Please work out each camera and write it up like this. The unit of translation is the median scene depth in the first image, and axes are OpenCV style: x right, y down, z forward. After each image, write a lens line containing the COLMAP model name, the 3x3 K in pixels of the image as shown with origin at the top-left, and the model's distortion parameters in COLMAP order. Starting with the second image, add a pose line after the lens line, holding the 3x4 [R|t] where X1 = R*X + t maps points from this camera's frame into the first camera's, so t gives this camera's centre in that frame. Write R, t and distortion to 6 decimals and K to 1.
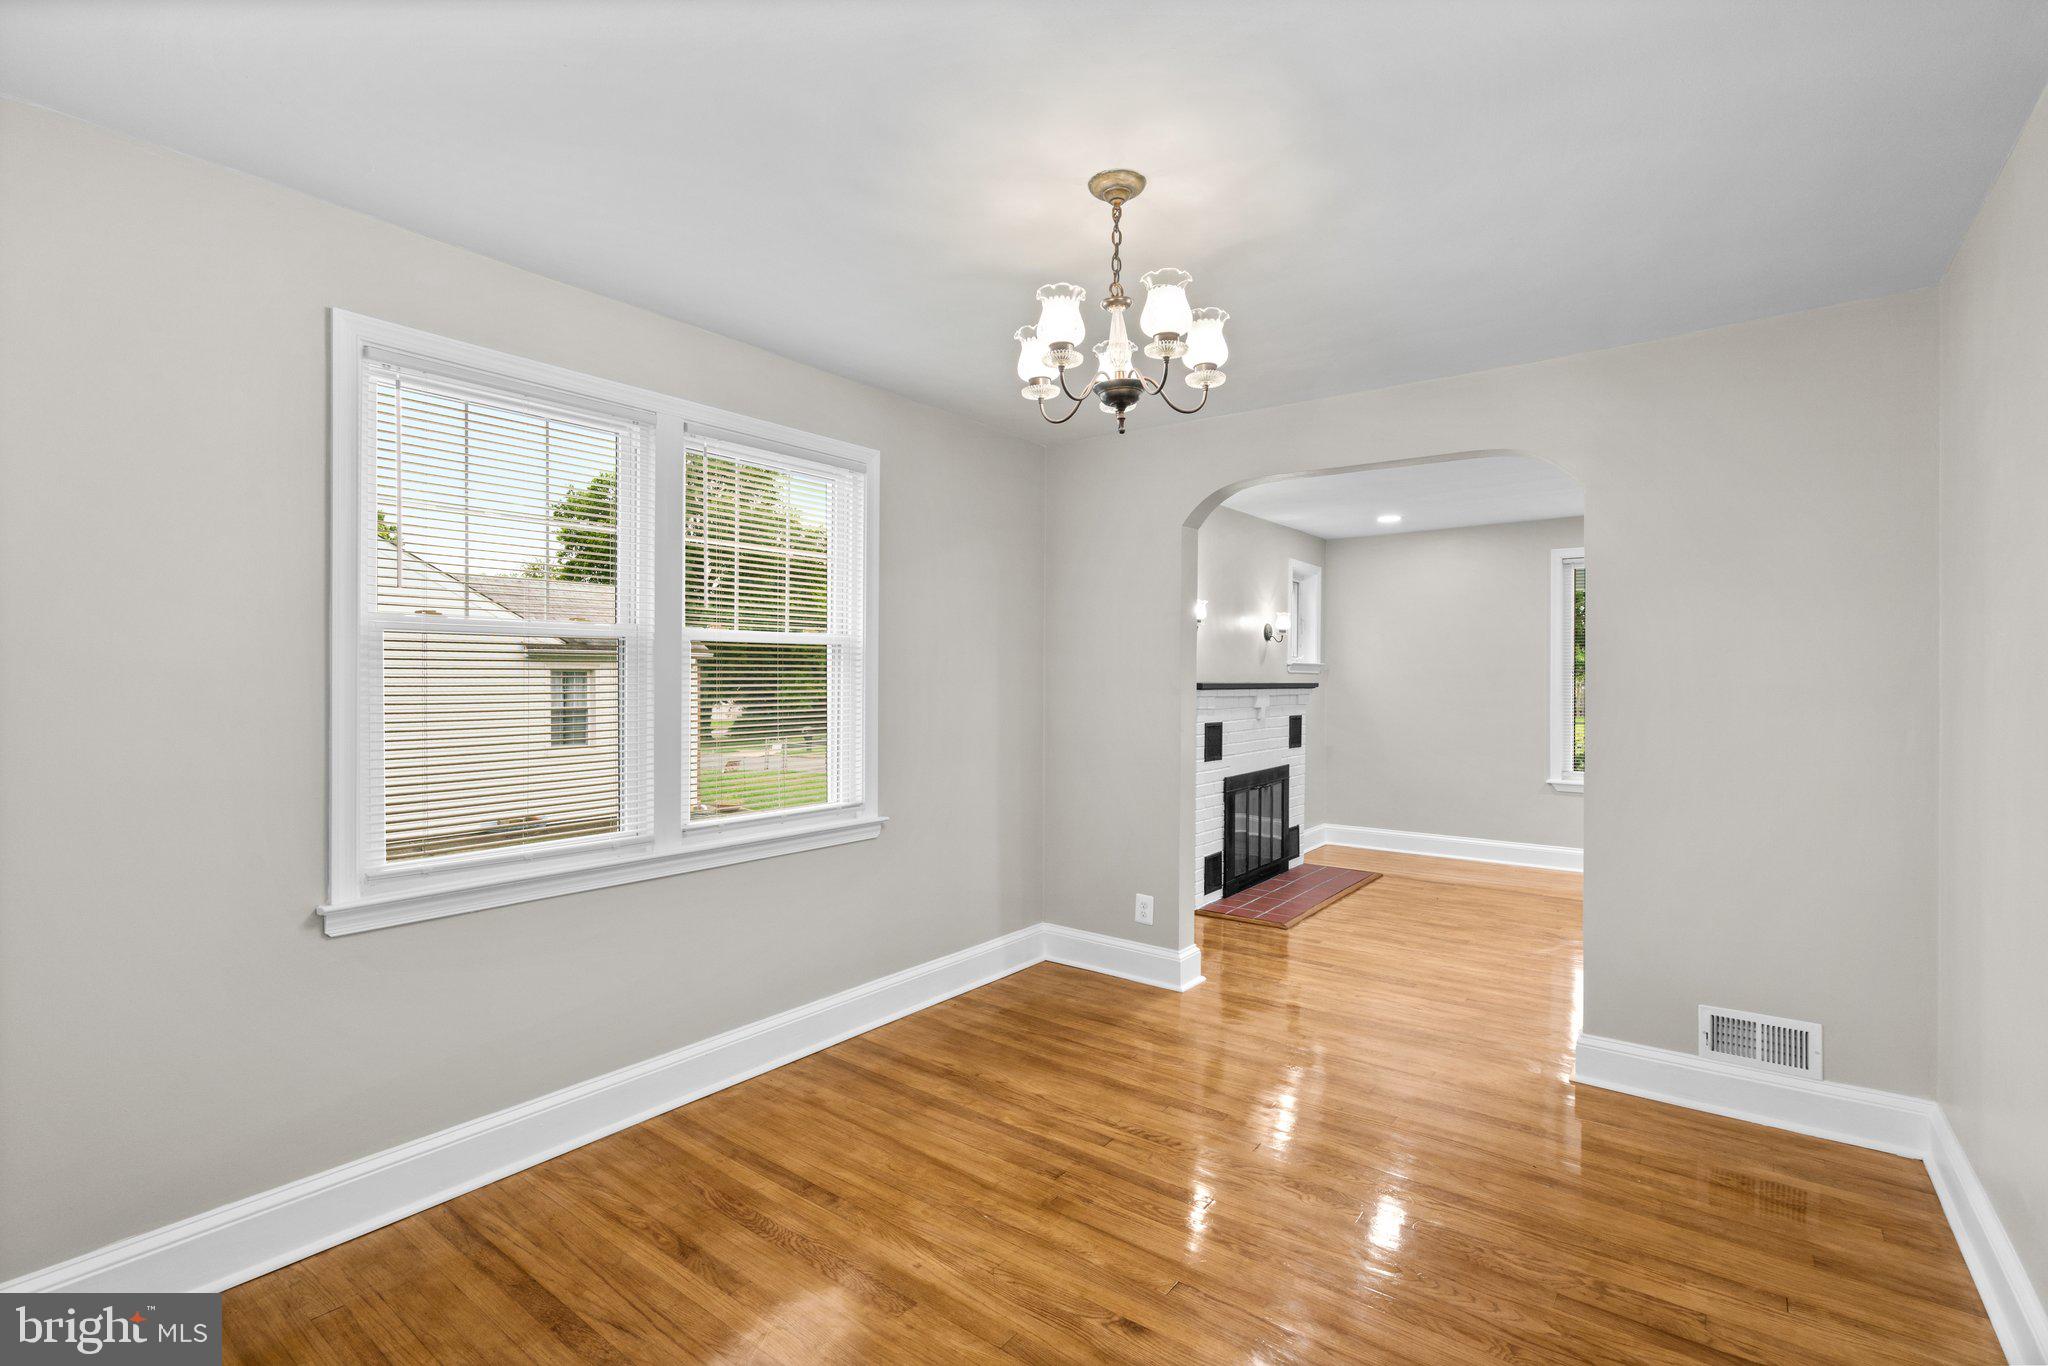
lens RADIAL K [[927.9, 0, 1018.6], [0, 927.9, 669.4], [0, 0, 1]] dist [-0.004457, 0.000492]
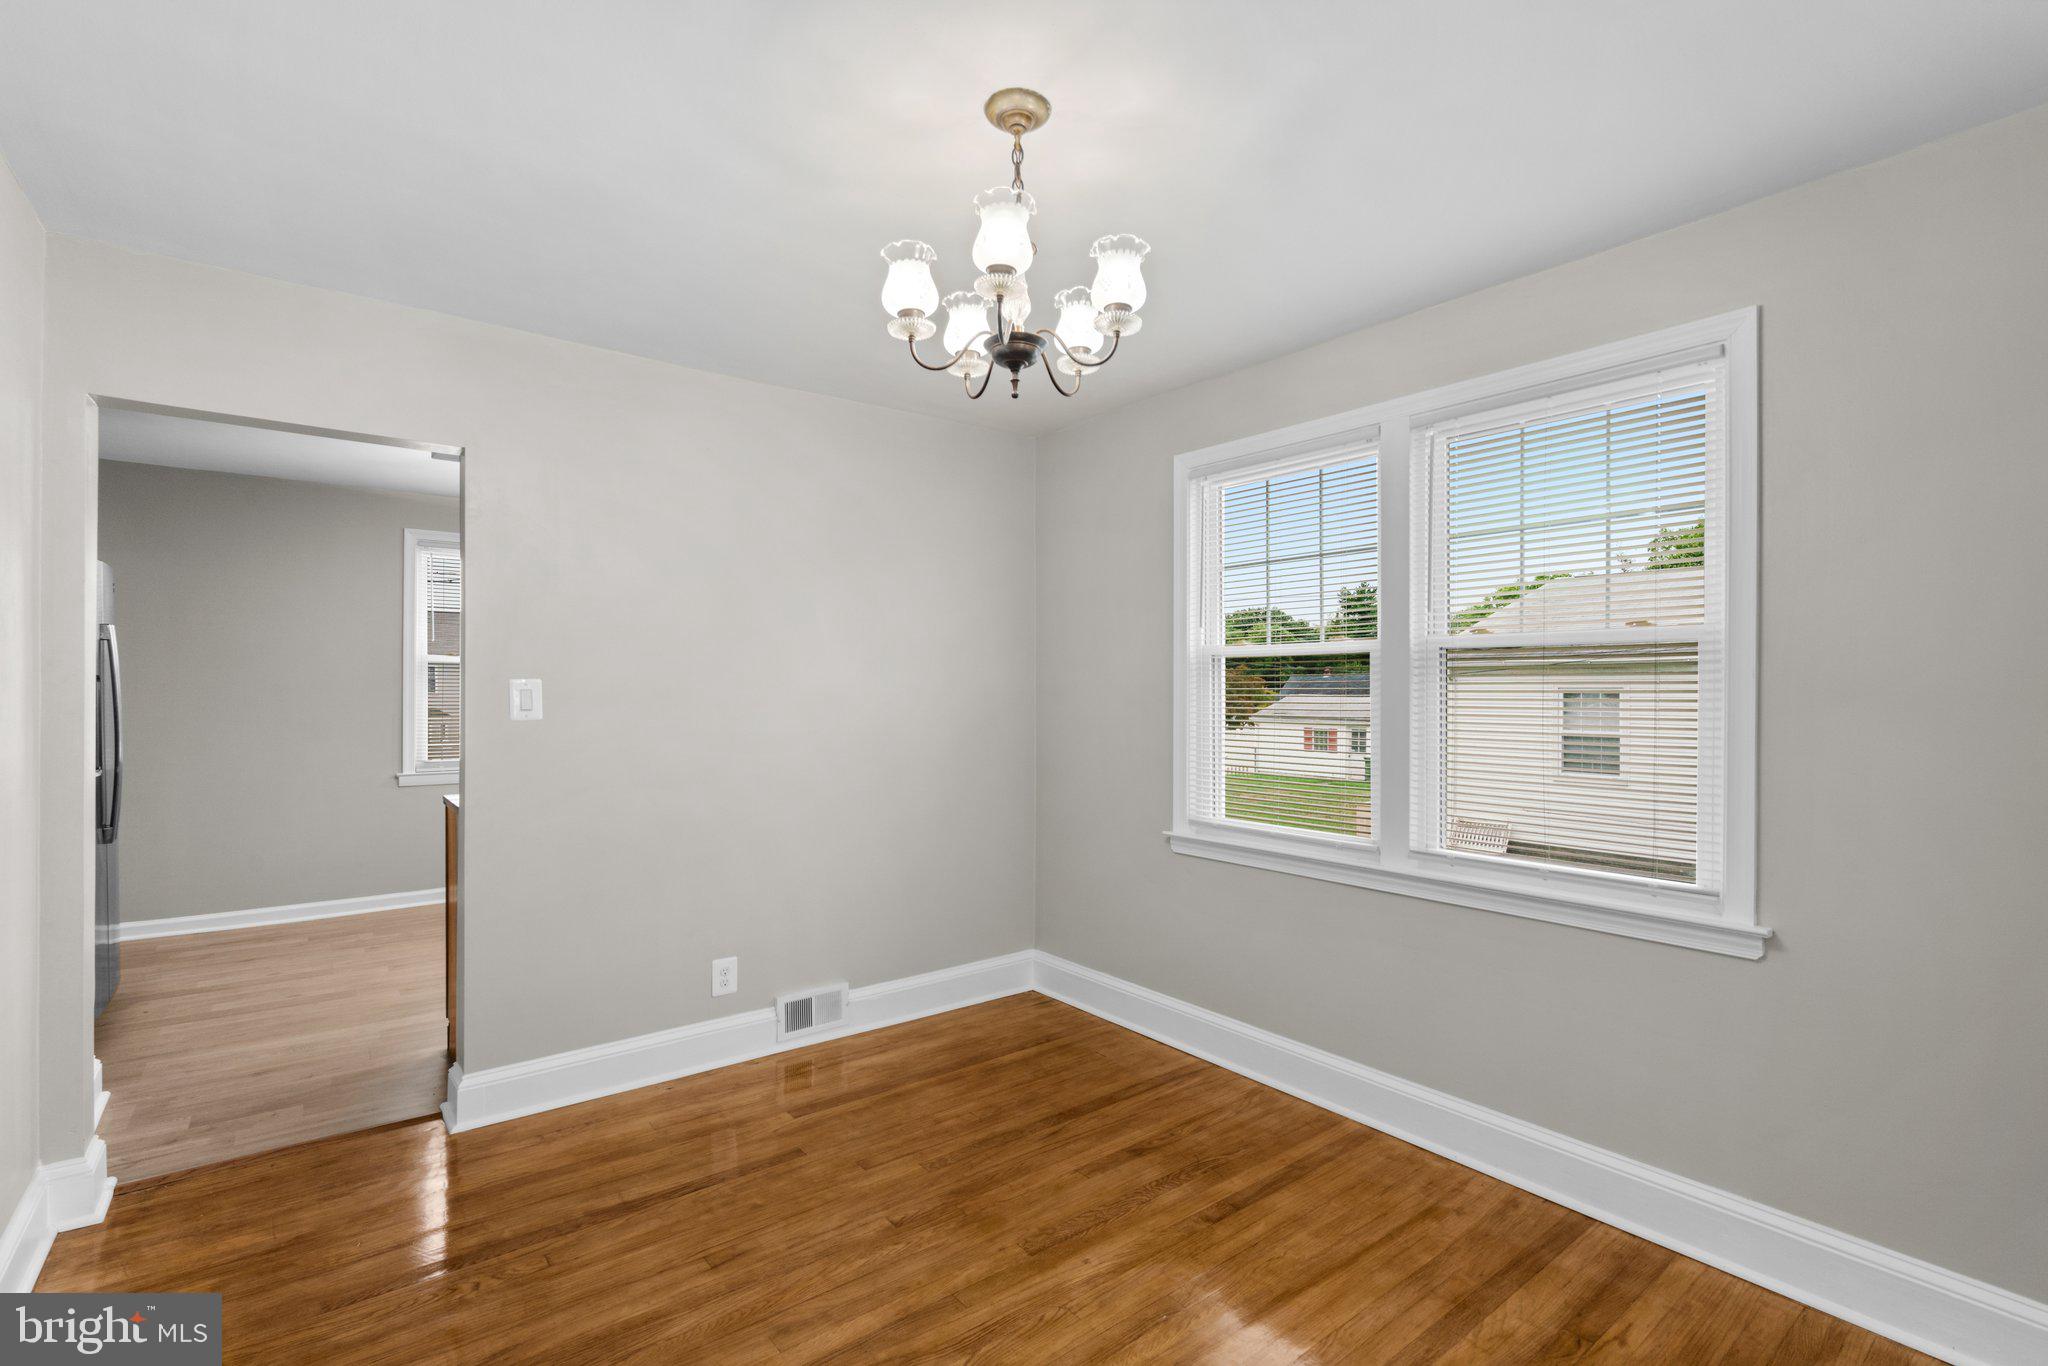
lens RADIAL K [[927.9, 0, 1030.3], [0, 927.9, 677.4], [0, 0, 1]] dist [-0.004457, 0.000492]
pose [[-0.240021, -0.019707, -0.970568, 0.764187], [0.003625, 0.999769, -0.021196, 0.018037], [0.970761, -0.008606, -0.239894, 1.000194]]
